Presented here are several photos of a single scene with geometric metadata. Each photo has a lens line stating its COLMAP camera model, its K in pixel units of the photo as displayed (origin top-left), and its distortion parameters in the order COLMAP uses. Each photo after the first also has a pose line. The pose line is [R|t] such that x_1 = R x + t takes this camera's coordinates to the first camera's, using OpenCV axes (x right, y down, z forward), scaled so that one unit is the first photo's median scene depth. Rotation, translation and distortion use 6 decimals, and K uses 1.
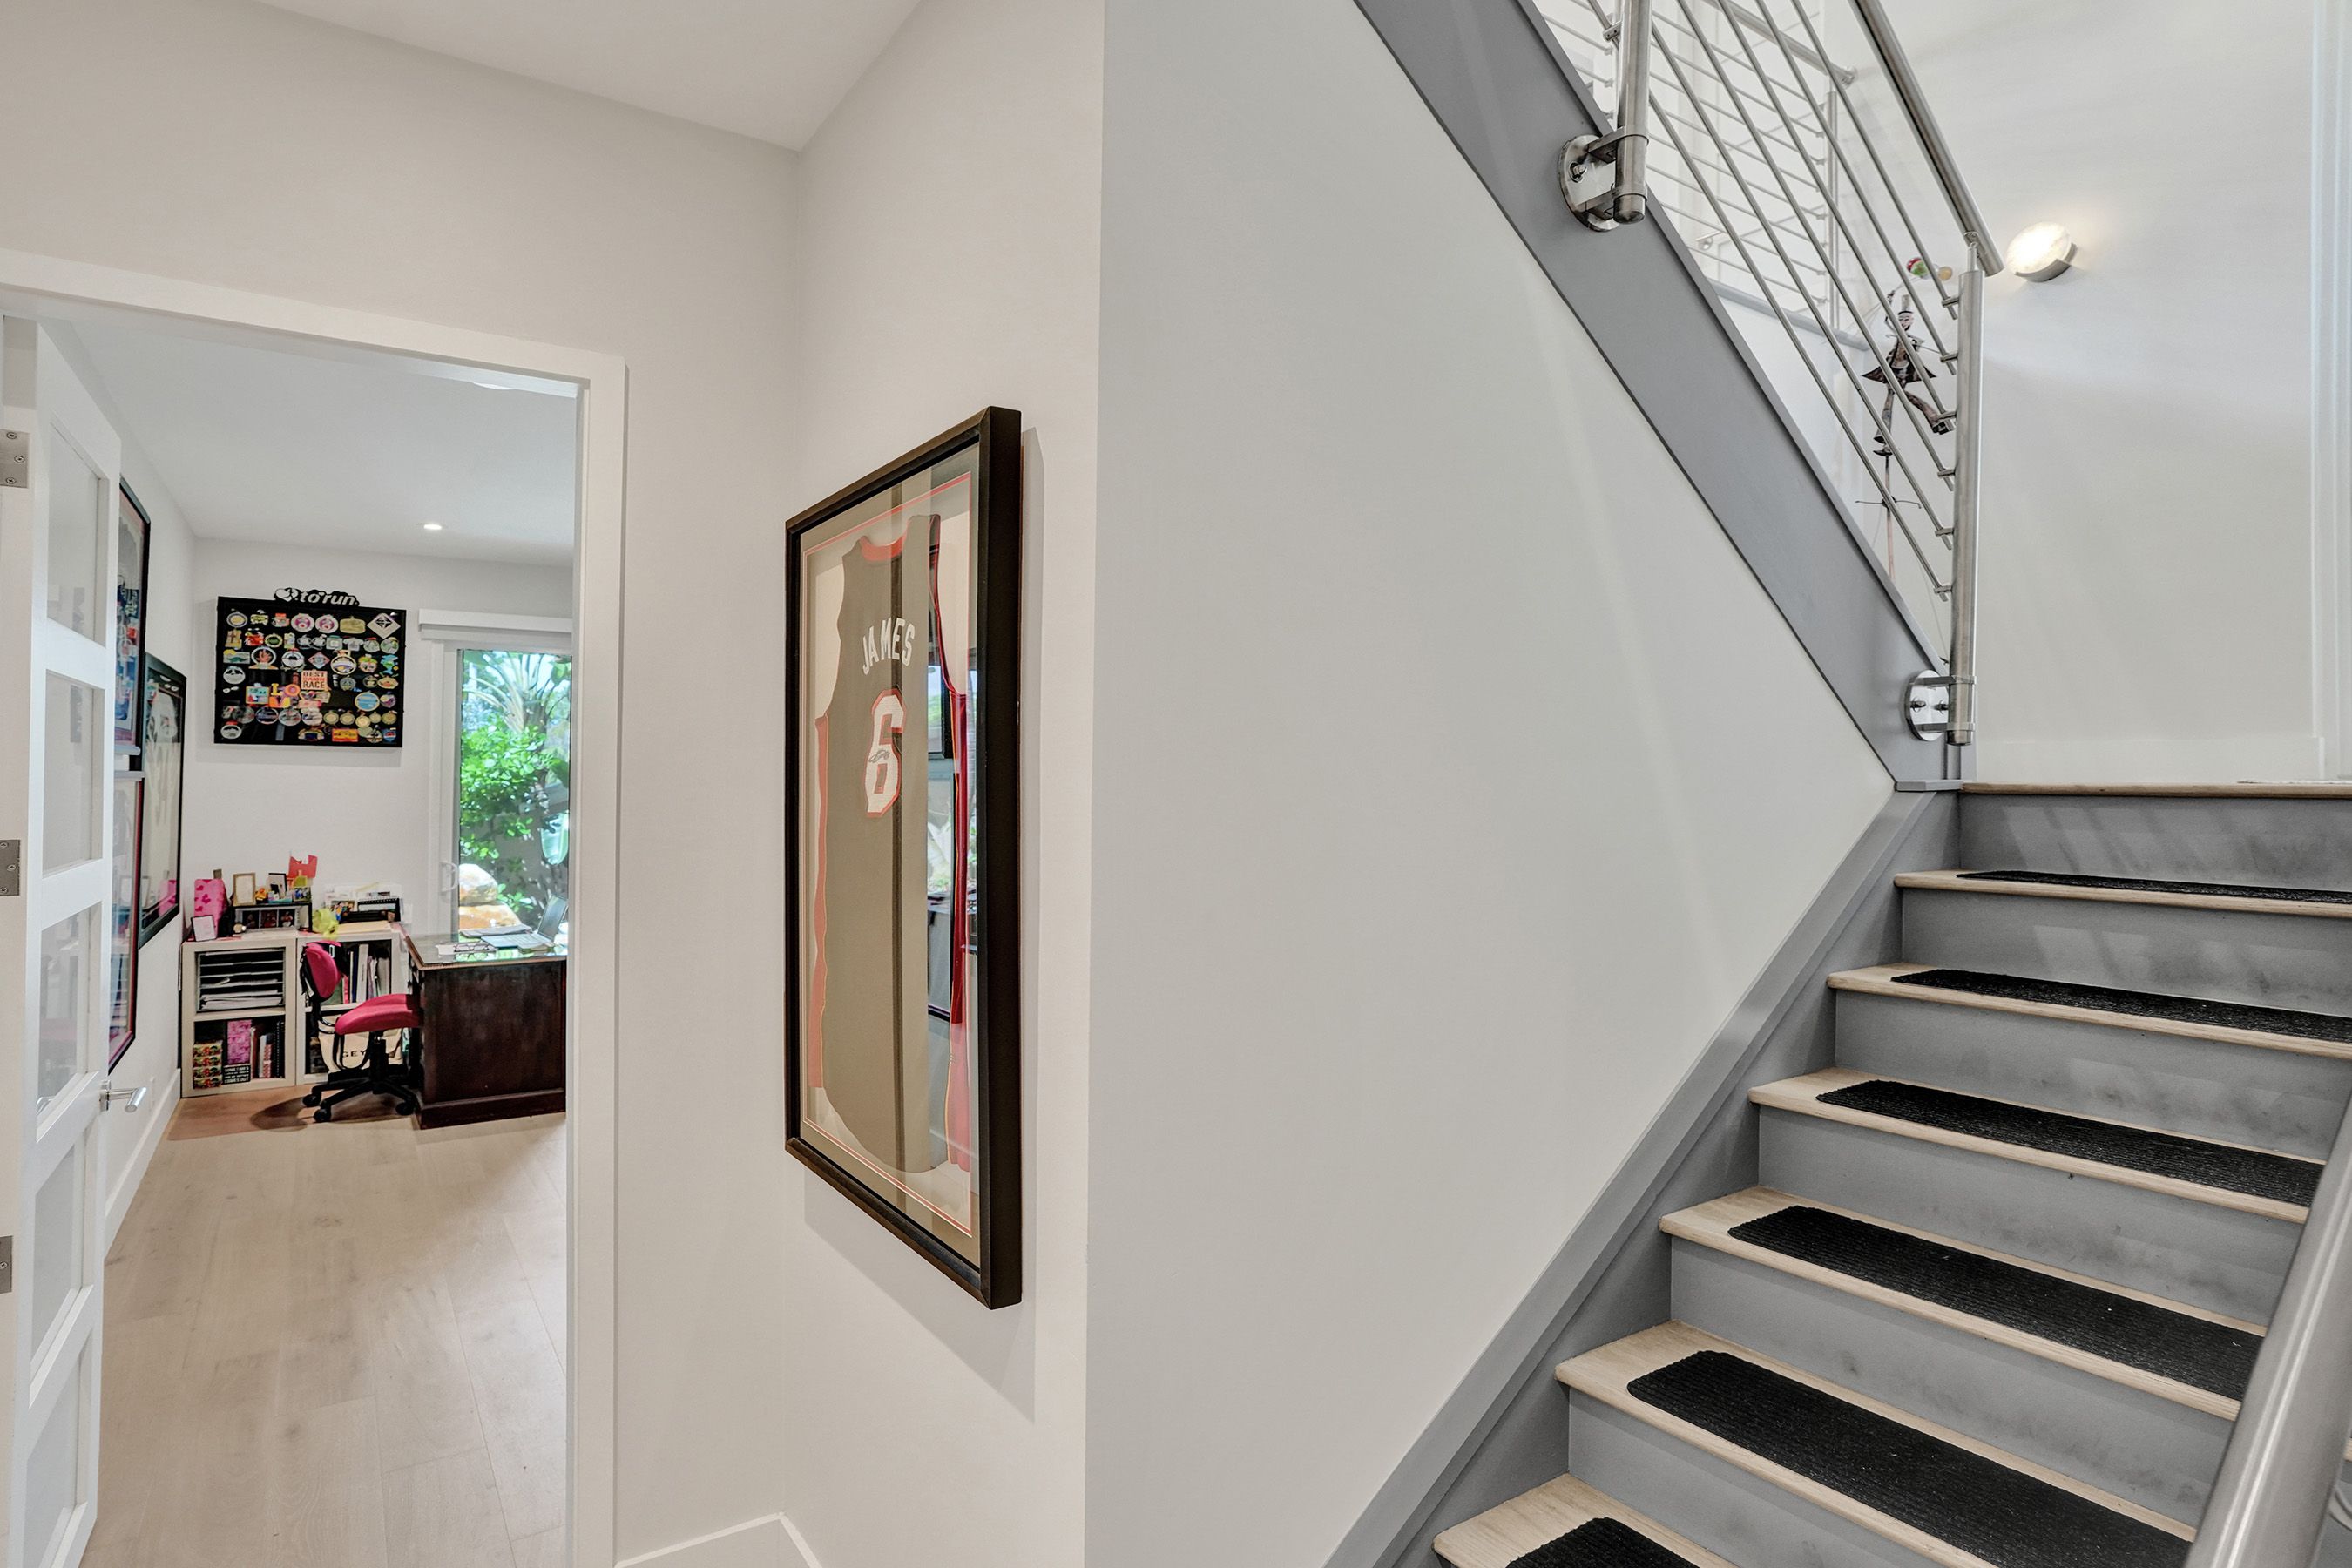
lens RADIAL K [[1250.2, 0, 1178.1], [0, 1250.2, 765.8], [0, 0, 1]] dist [-0.025487, 0.001751]
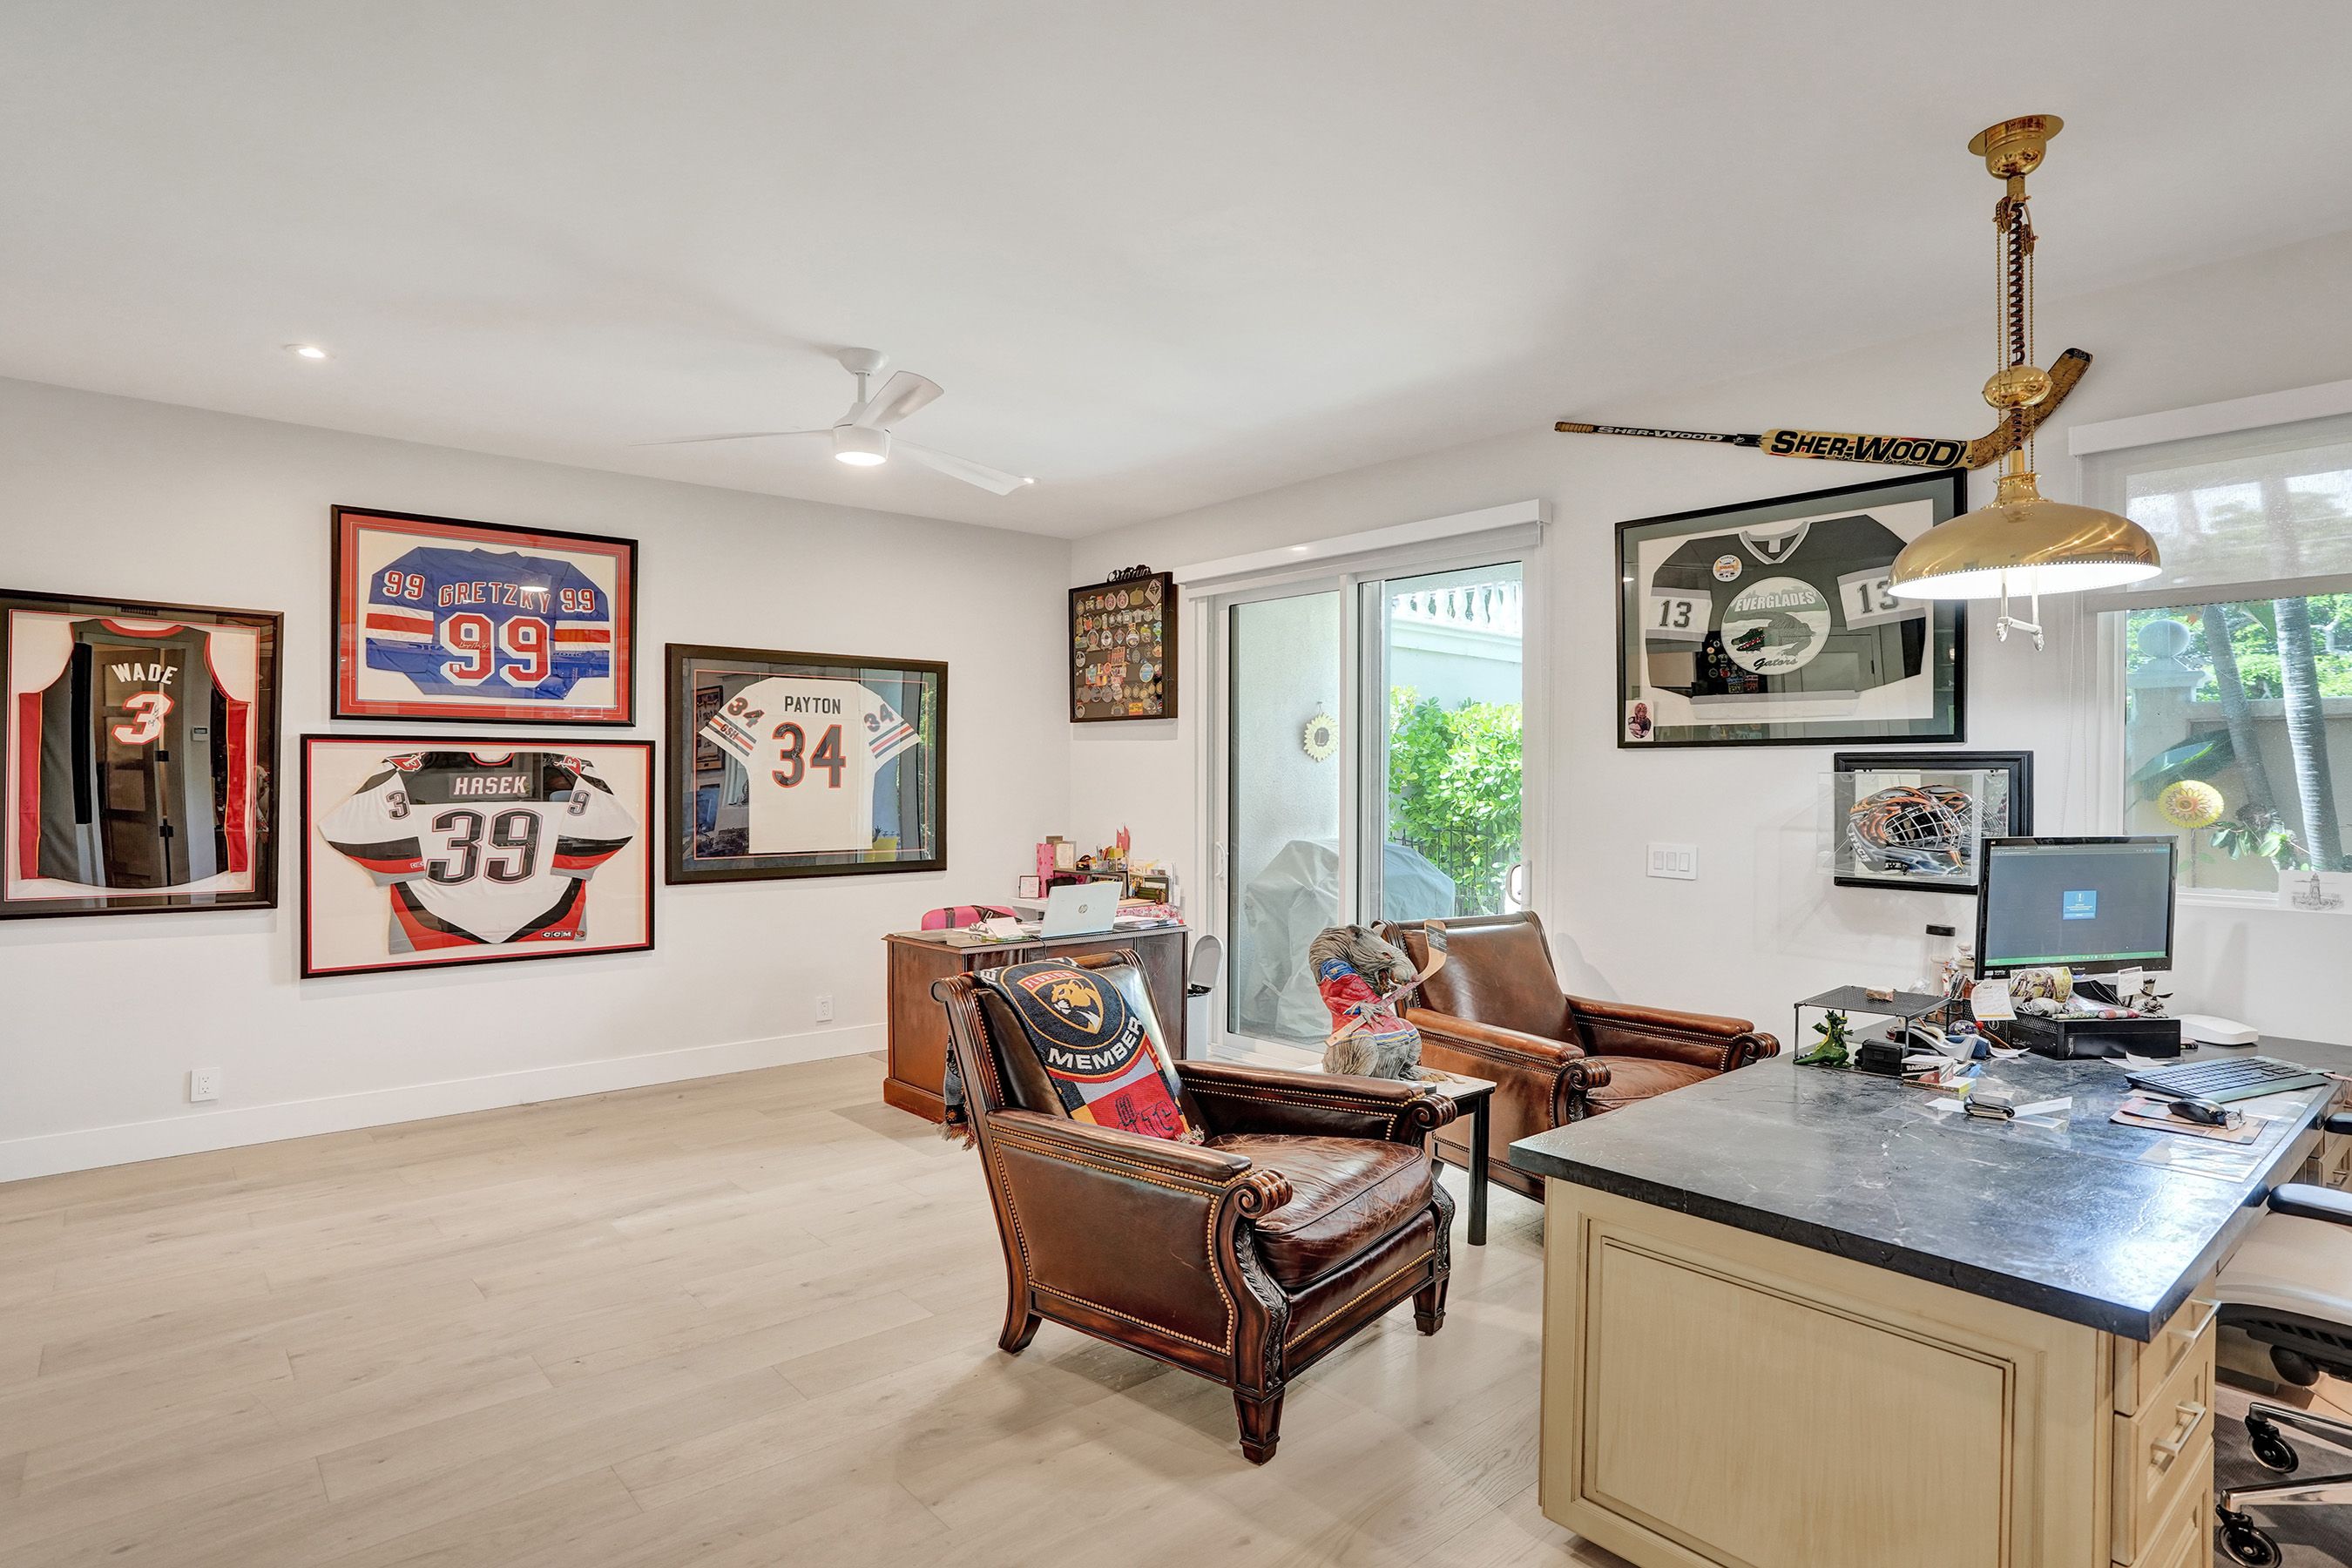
lens RADIAL K [[1250.2, 0, 1181.7], [0, 1250.2, 781.8], [0, 0, 1]] dist [-0.025487, 0.001751]
pose [[0.119124, -0.006340, -0.992859, 0.336823], [0.008699, 0.999948, -0.005341, 0.040973], [0.992841, -0.008001, 0.119173, 0.949922]]
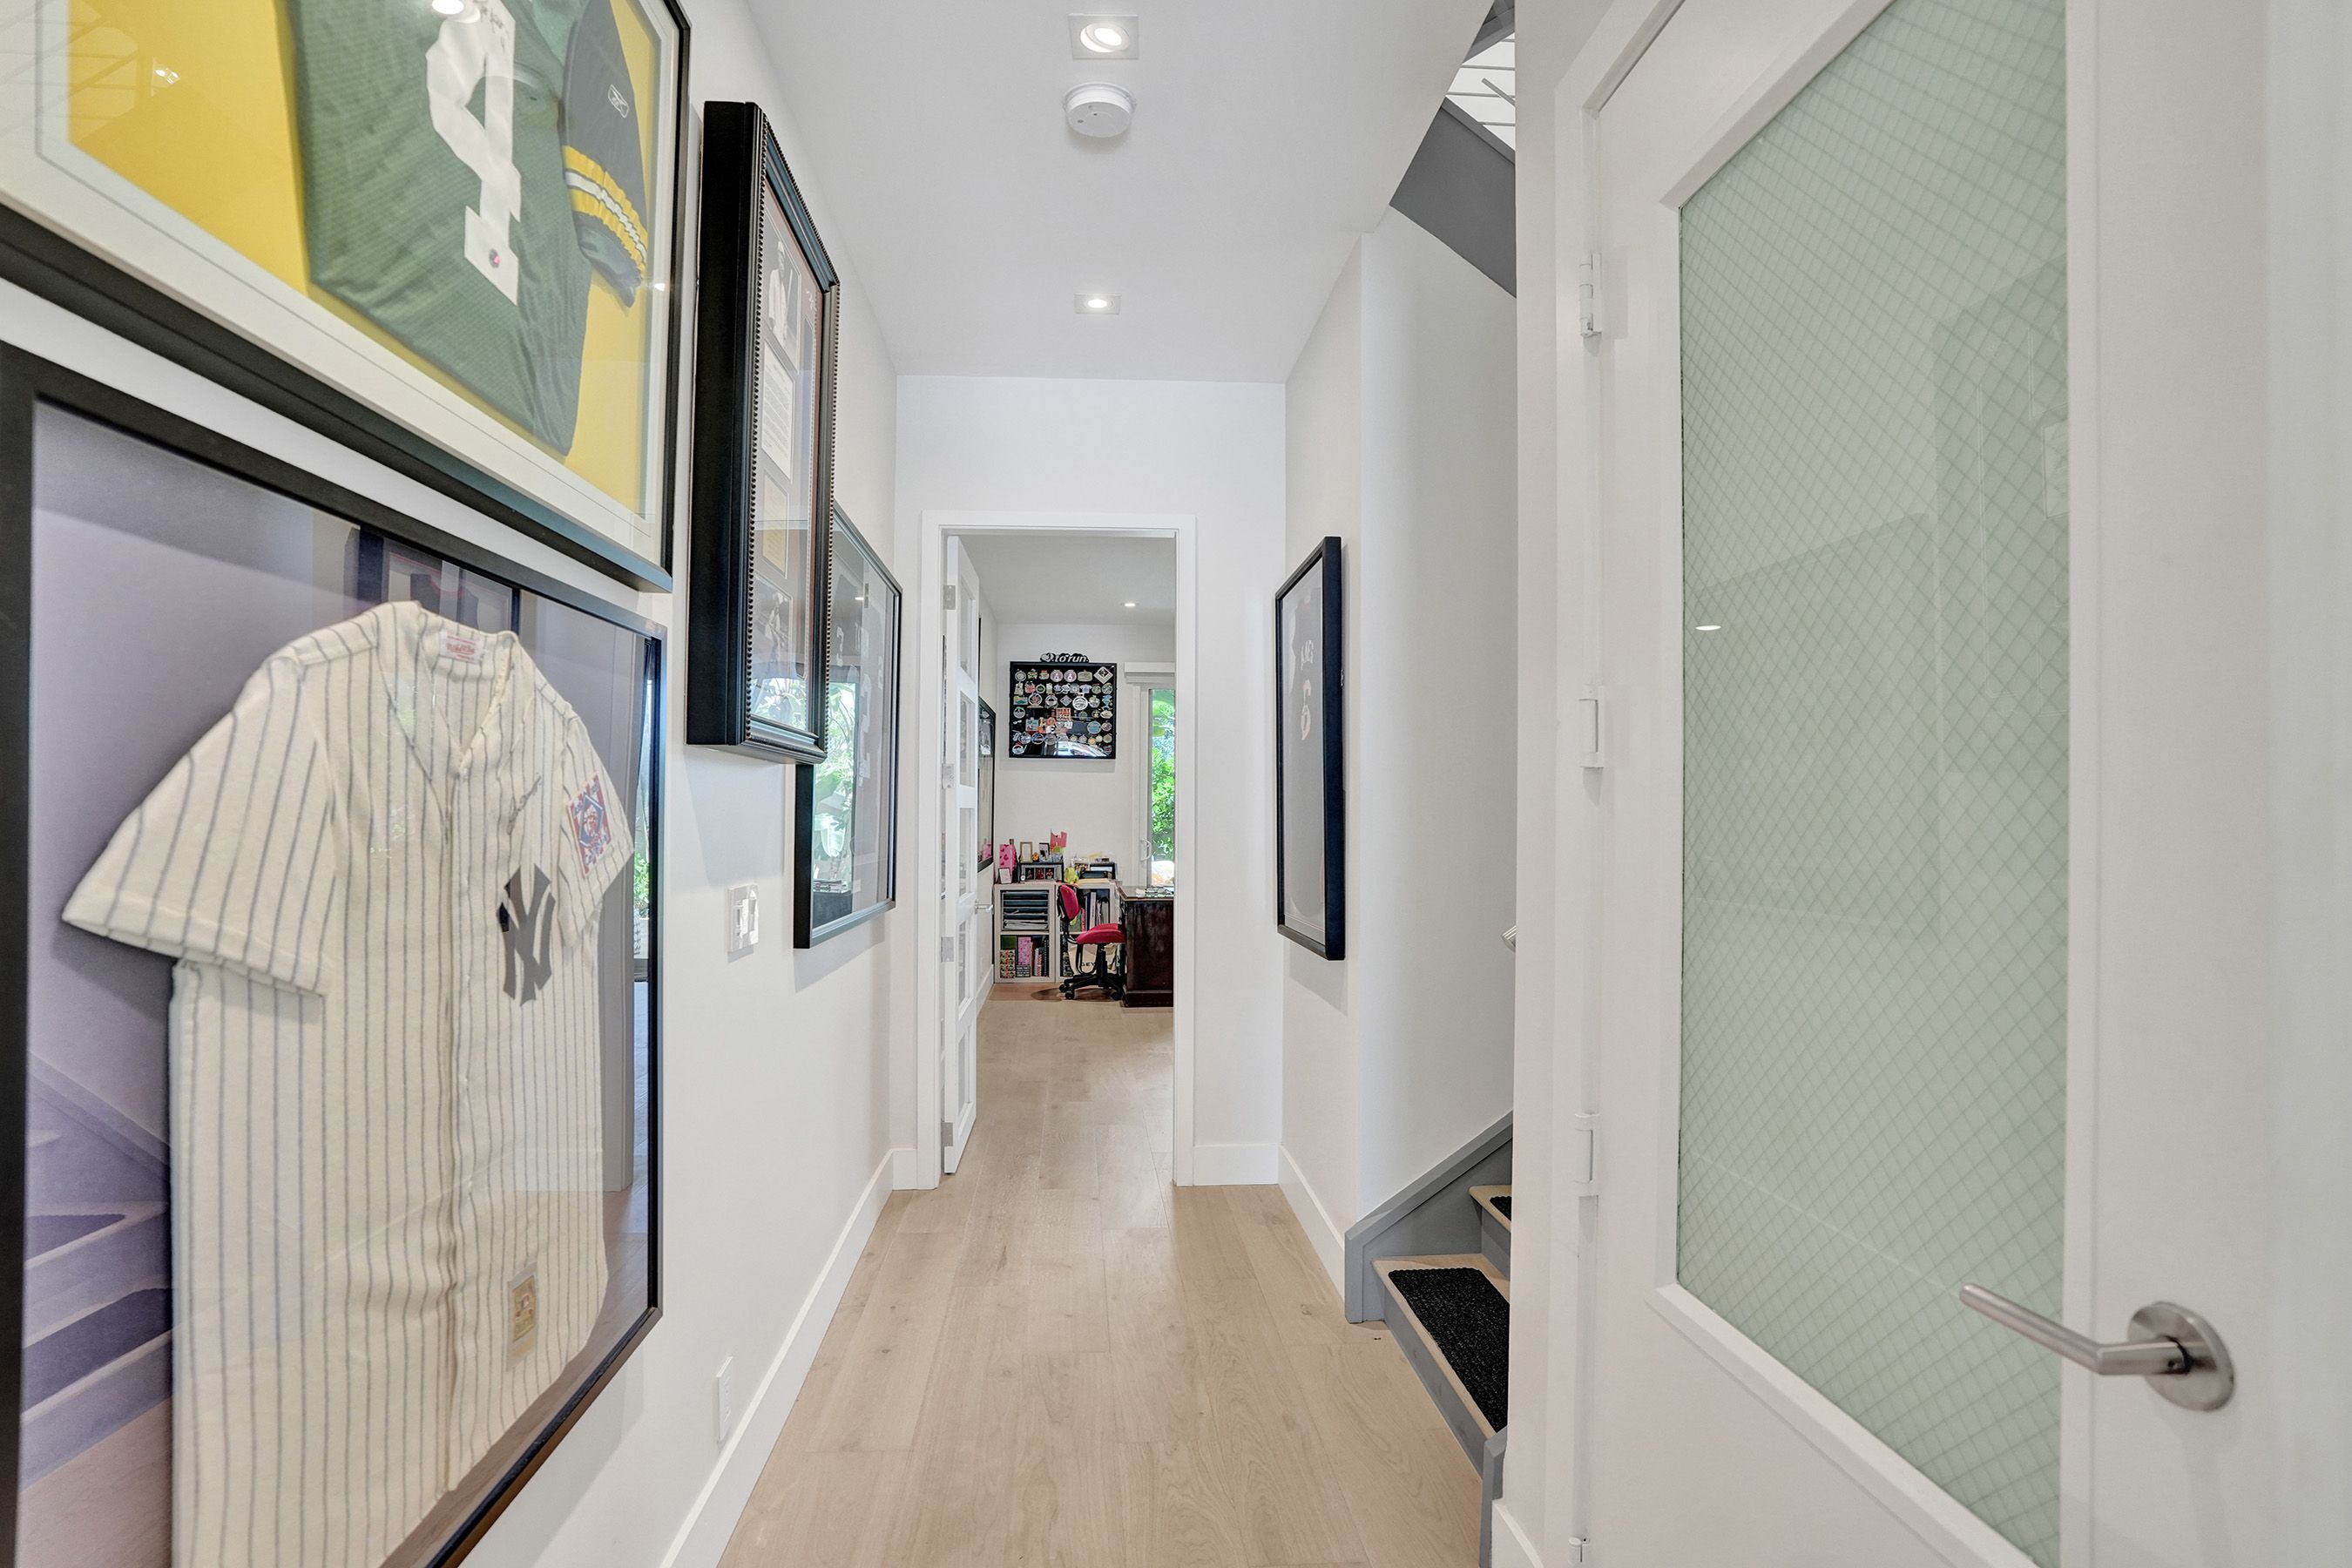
lens RADIAL K [[1250.2, 0, 1174.8], [0, 1250.2, 800.2], [0, 0, 1]] dist [-0.025487, 0.001751]
pose [[0.866623, -0.009749, -0.498868, 0.170117], [0.009644, 0.999950, -0.002787, 0.040691], [0.498870, -0.002396, 0.866674, -0.243068]]
